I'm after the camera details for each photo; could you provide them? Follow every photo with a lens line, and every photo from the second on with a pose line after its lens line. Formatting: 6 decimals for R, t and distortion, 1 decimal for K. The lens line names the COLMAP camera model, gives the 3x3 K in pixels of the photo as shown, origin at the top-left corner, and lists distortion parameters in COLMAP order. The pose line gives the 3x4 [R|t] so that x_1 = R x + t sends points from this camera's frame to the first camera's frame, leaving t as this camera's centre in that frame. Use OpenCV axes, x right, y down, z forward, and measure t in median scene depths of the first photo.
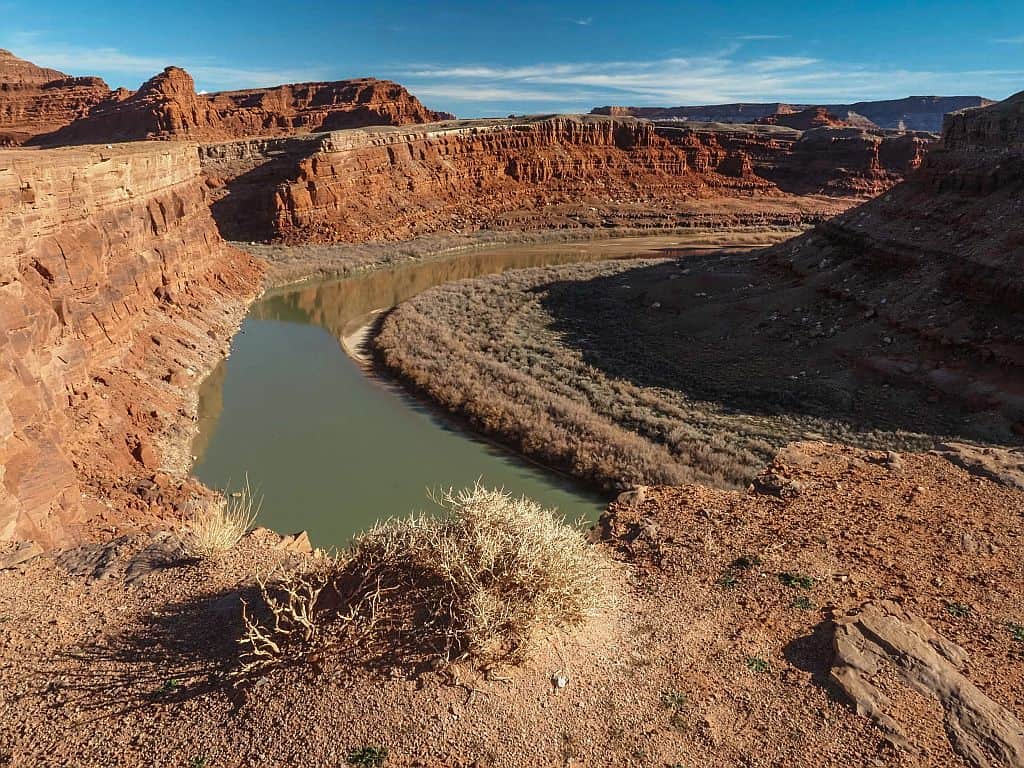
lens RADIAL K [[736.1, 0, 512.0], [0, 736.1, 384.0], [0, 0, 1]] dist [-0.019735, 0.011106]
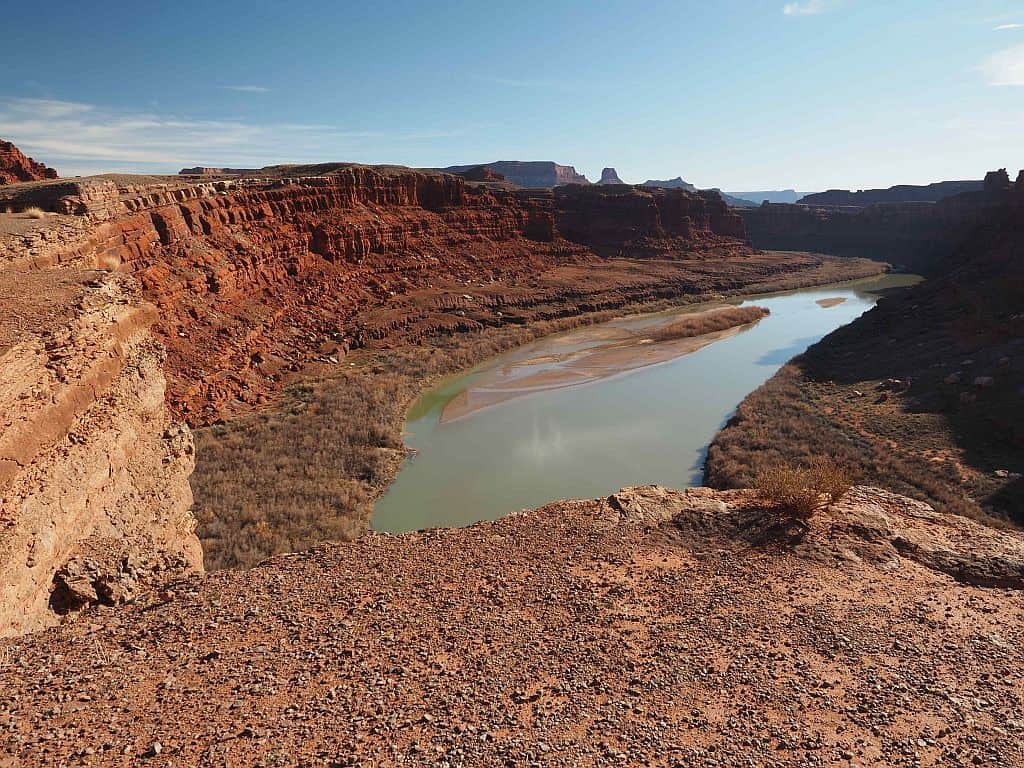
lens RADIAL K [[736.1, 0, 512.0], [0, 736.1, 384.0], [0, 0, 1]] dist [-0.019735, 0.011106]
pose [[0.857997, -0.132257, 0.496335, -0.188475], [0.170562, 0.984813, -0.032424, -0.120301], [-0.484509, 0.112476, 0.867525, 0.369938]]
